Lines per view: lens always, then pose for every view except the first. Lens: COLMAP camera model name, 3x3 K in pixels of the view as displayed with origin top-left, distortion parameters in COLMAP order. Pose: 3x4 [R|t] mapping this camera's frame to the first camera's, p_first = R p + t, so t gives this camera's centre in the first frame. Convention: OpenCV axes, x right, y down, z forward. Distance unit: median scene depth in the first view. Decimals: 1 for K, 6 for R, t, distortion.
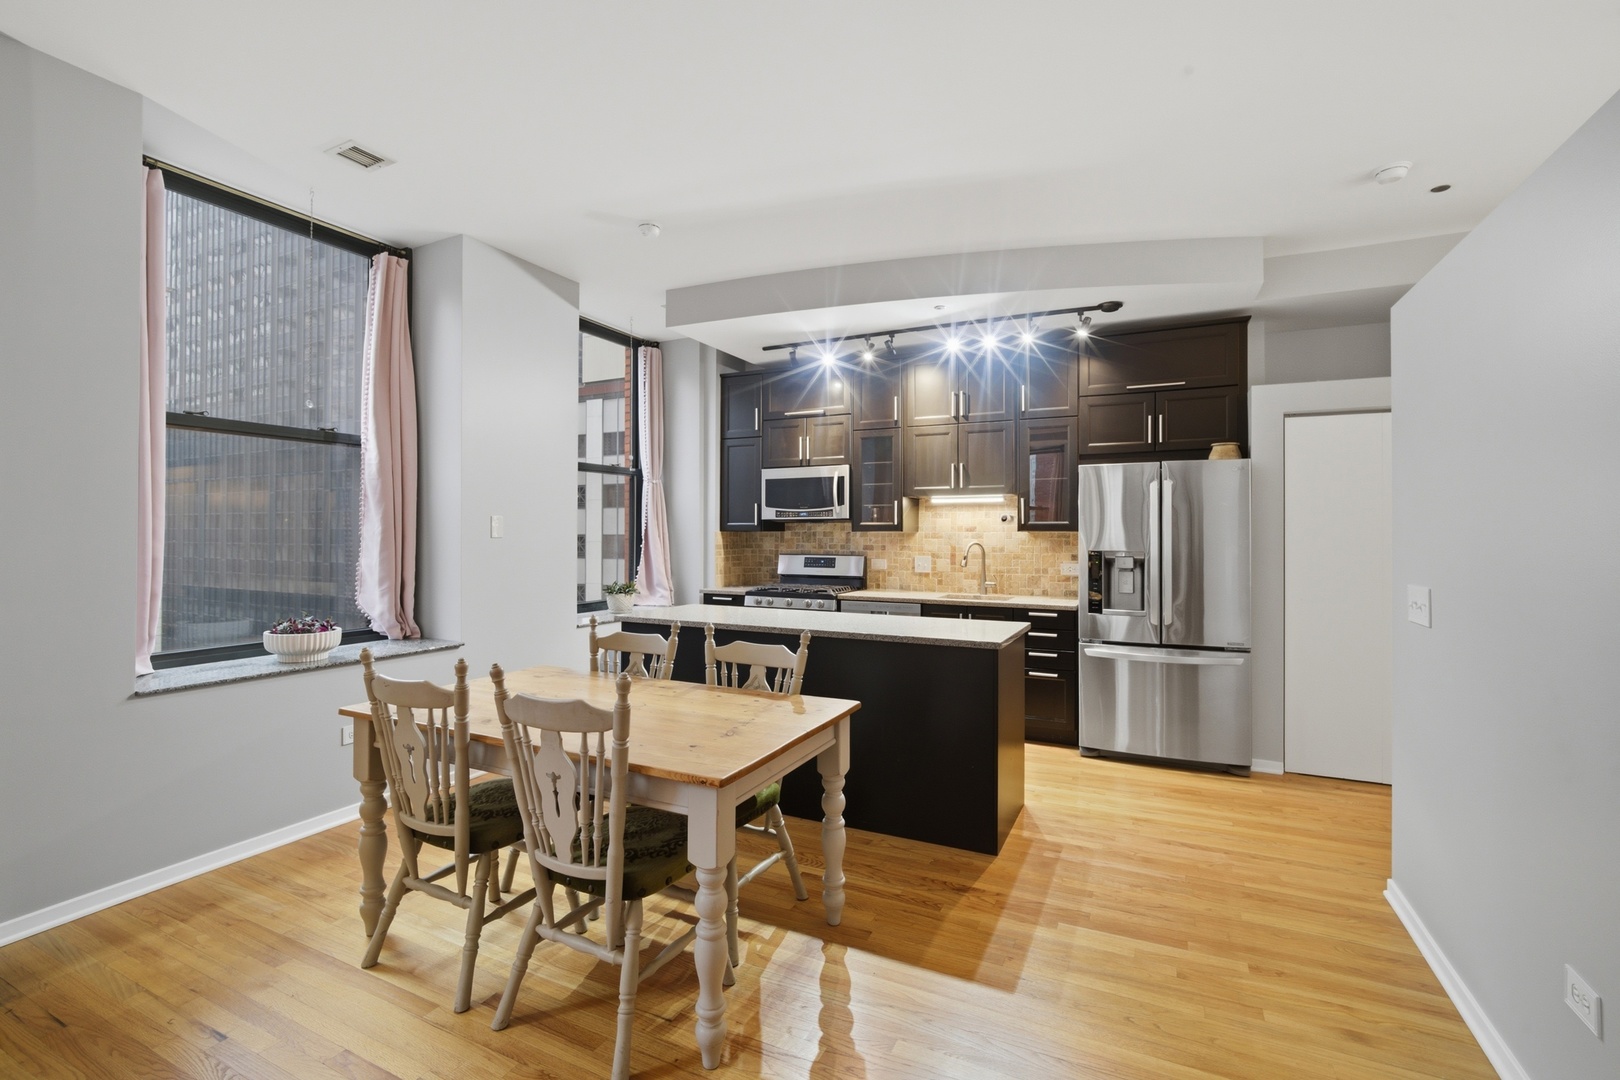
lens RADIAL K [[718.7, 0, 808.8], [0, 718.7, 531.8], [0, 0, 1]] dist [-0.014270, -0.000021]
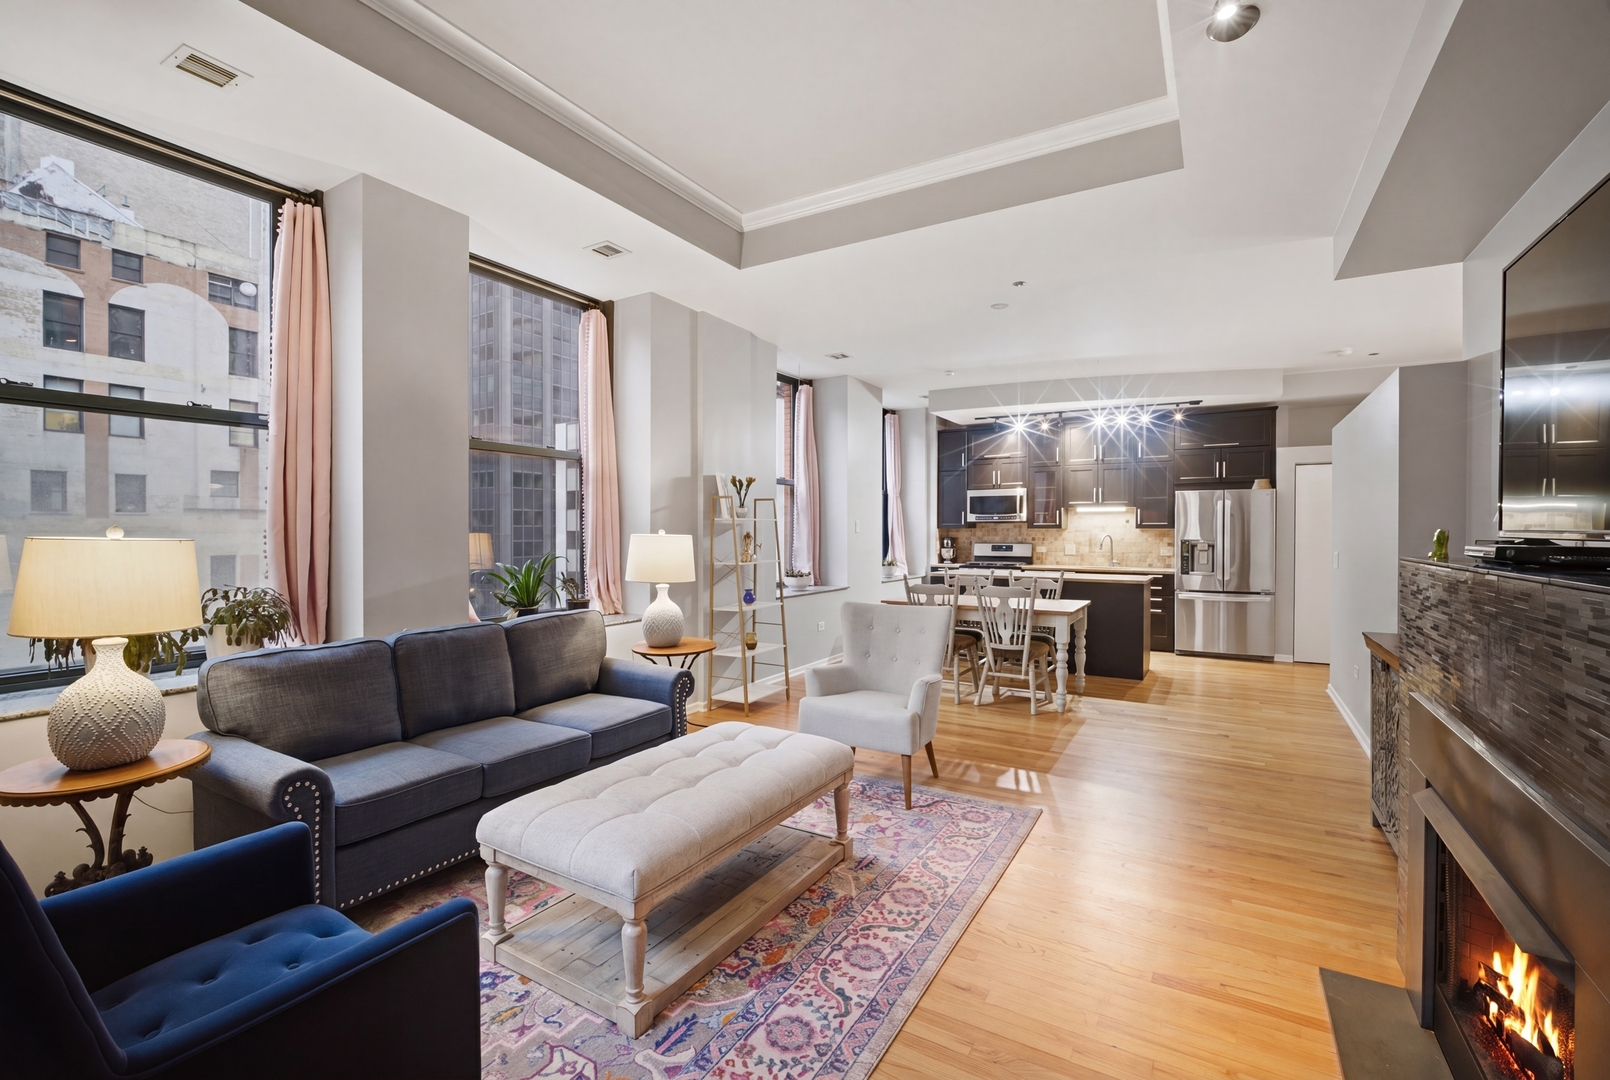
lens RADIAL K [[704.1, 0, 807.4], [0, 704.1, 534.5], [0, 0, 1]] dist [-0.005873, 0.000154]
pose [[0.997158, 0.000545, -0.075335, -0.364018], [0.000001, 0.999974, 0.007253, 0.000989], [0.075337, -0.007232, 0.997132, -0.728670]]
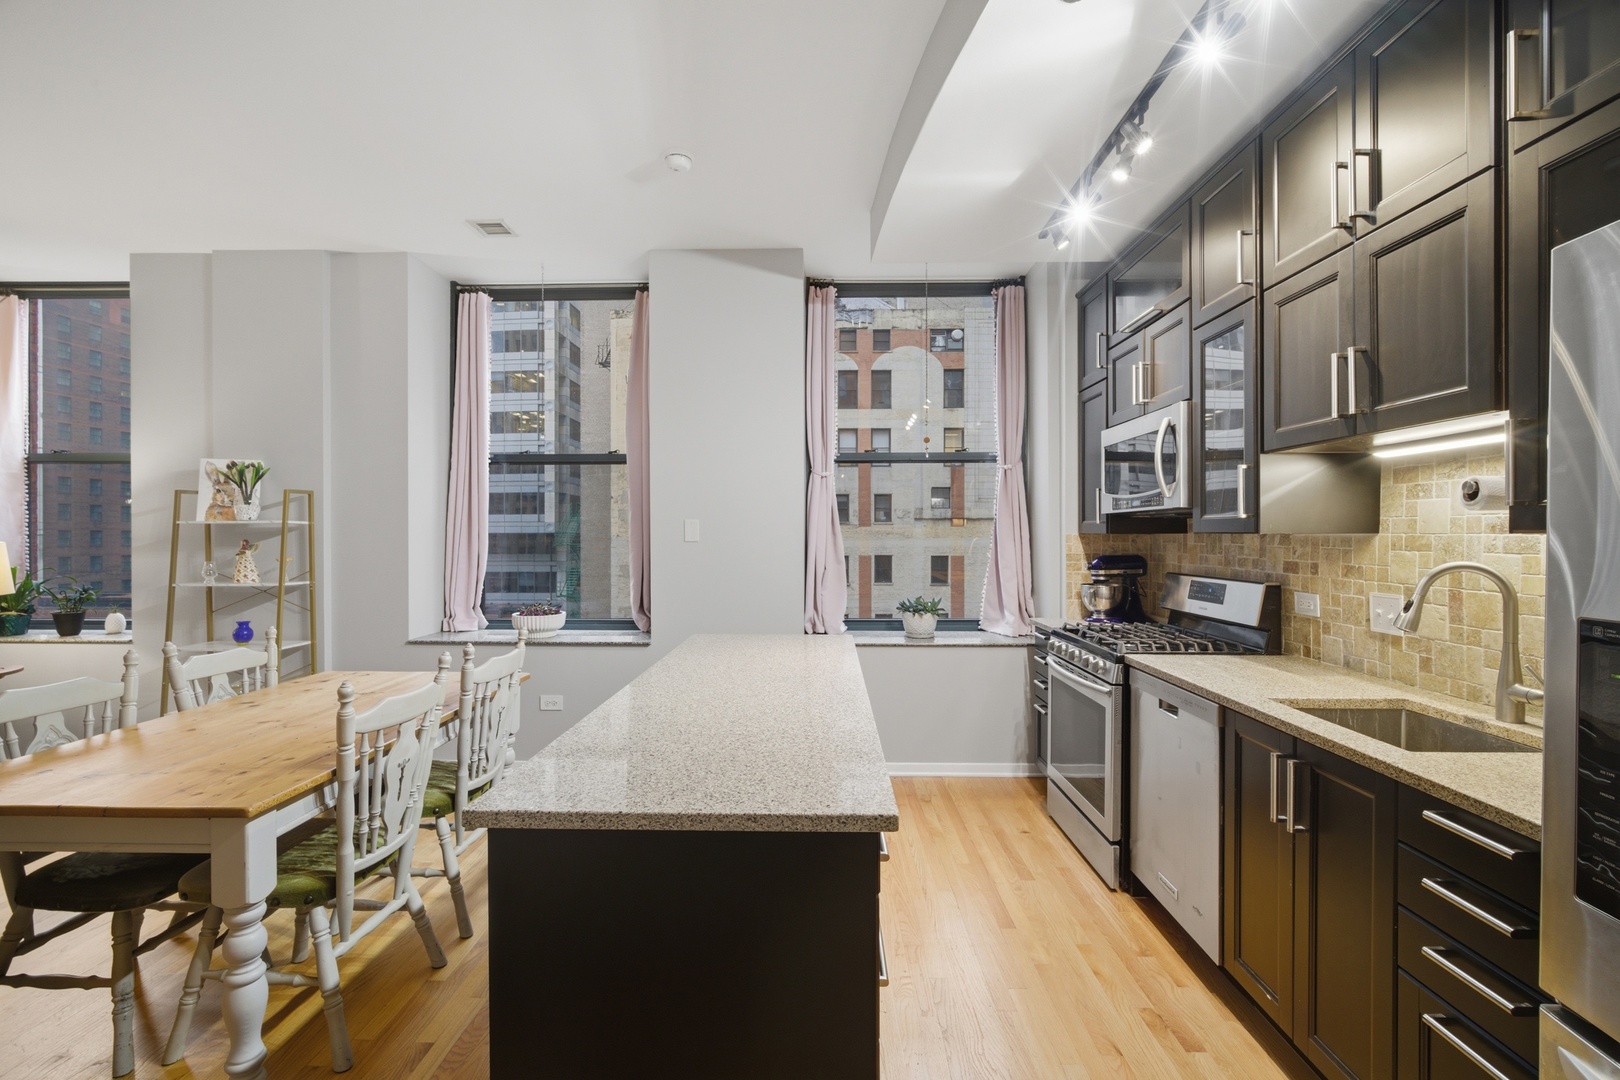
lens RADIAL K [[708.5, 0, 812.4], [0, 708.5, 534.4], [0, 0, 1]] dist [-0.005873, 0.000154]
pose [[0.422665, -0.001300, -0.906285, 0.444292], [0.001602, 0.999998, -0.000687, 0.000380], [0.906284, -0.001161, 0.422667, 0.625381]]
